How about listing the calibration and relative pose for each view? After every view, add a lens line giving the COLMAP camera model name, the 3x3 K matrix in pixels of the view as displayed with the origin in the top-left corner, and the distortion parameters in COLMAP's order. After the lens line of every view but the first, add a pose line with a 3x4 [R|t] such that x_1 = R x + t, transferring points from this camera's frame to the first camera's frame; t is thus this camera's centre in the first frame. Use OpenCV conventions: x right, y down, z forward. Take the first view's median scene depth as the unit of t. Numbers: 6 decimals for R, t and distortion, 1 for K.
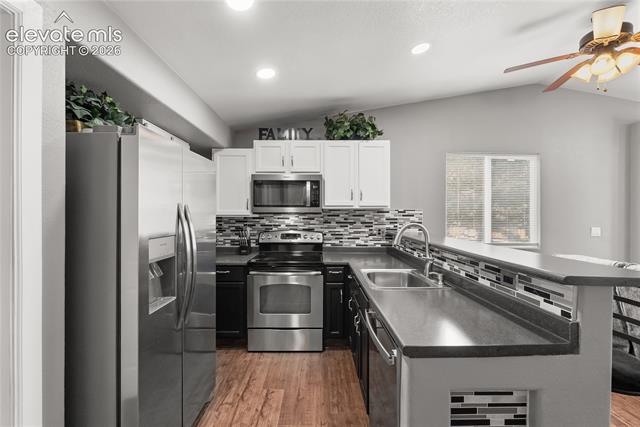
lens RADIAL K [[285.7, 0, 322.9], [0, 285.7, 214.6], [0, 0, 1]] dist [0.004181, 0.001107]
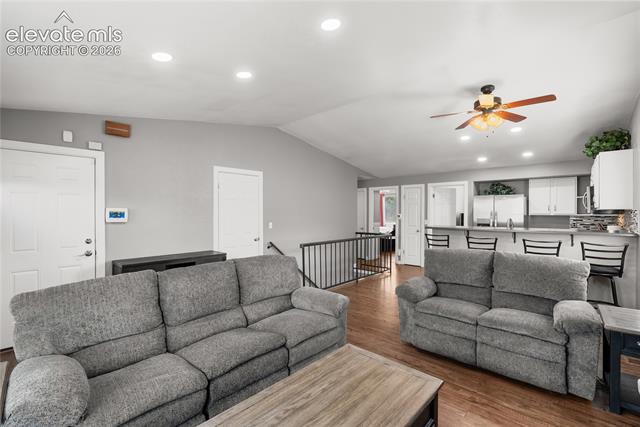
lens RADIAL K [[285.7, 0, 321.2], [0, 285.7, 214.0], [0, 0, 1]] dist [0.004181, 0.001107]
pose [[-0.677519, 0.001629, -0.735503, 1.770354], [-0.004807, 0.999966, 0.006643, -0.004193], [0.735489, 0.008036, -0.677489, 0.886110]]
